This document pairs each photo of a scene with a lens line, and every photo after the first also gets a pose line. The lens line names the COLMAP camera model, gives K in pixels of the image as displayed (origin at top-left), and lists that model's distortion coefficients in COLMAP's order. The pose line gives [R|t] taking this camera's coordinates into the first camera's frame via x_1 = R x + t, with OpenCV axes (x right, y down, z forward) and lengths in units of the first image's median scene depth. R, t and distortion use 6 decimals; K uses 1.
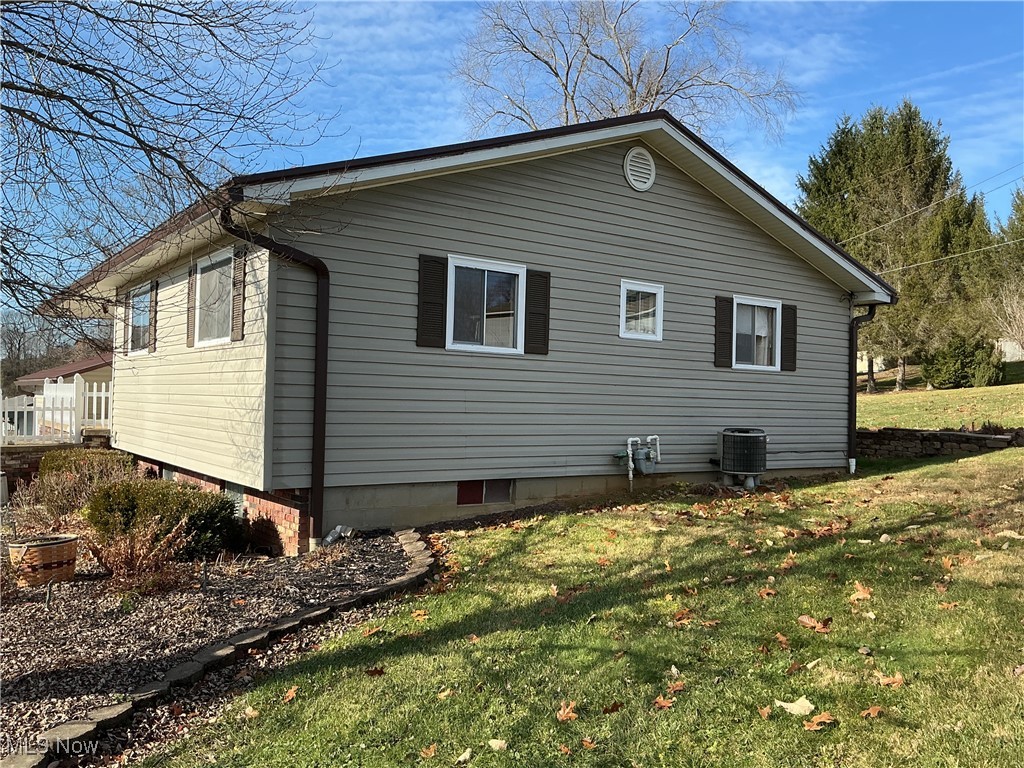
lens RADIAL K [[857.5, 0, 511.2], [0, 857.5, 378.4], [0, 0, 1]] dist [0.078012, -0.125903]
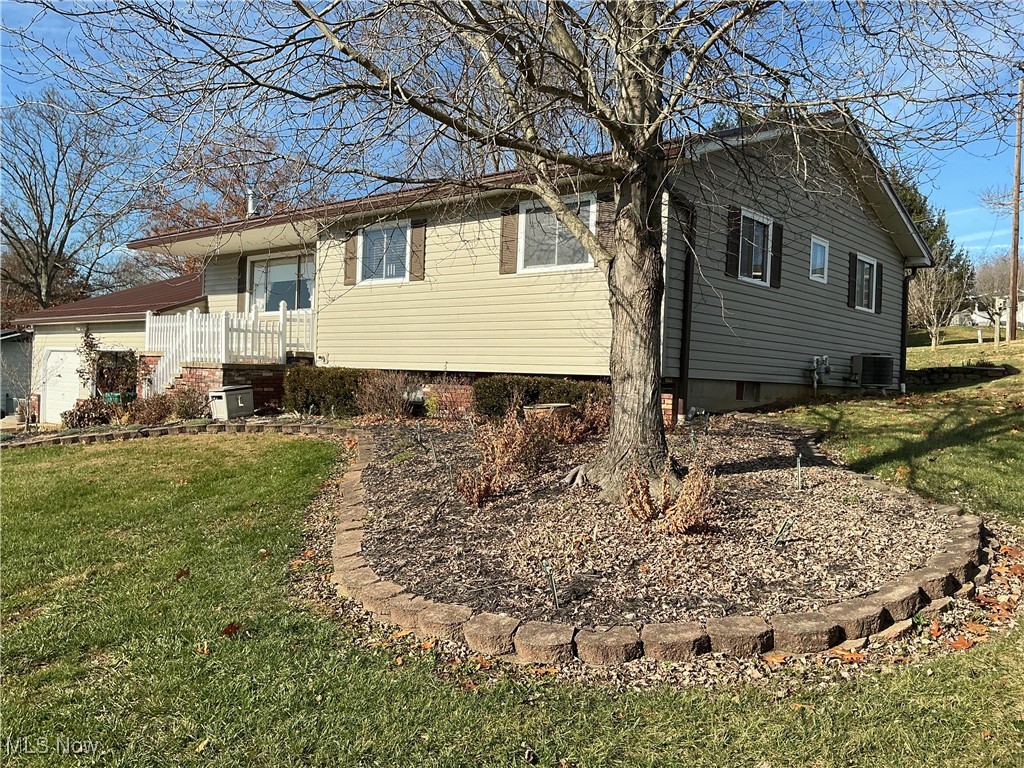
lens RADIAL K [[857.5, 0, 512.1], [0, 857.5, 391.1], [0, 0, 1]] dist [0.078012, -0.125903]
pose [[0.974338, 0.008517, 0.224927, -0.617704], [-0.018920, 0.998846, 0.044133, 0.073740], [-0.224291, -0.047256, 0.973376, -0.189824]]
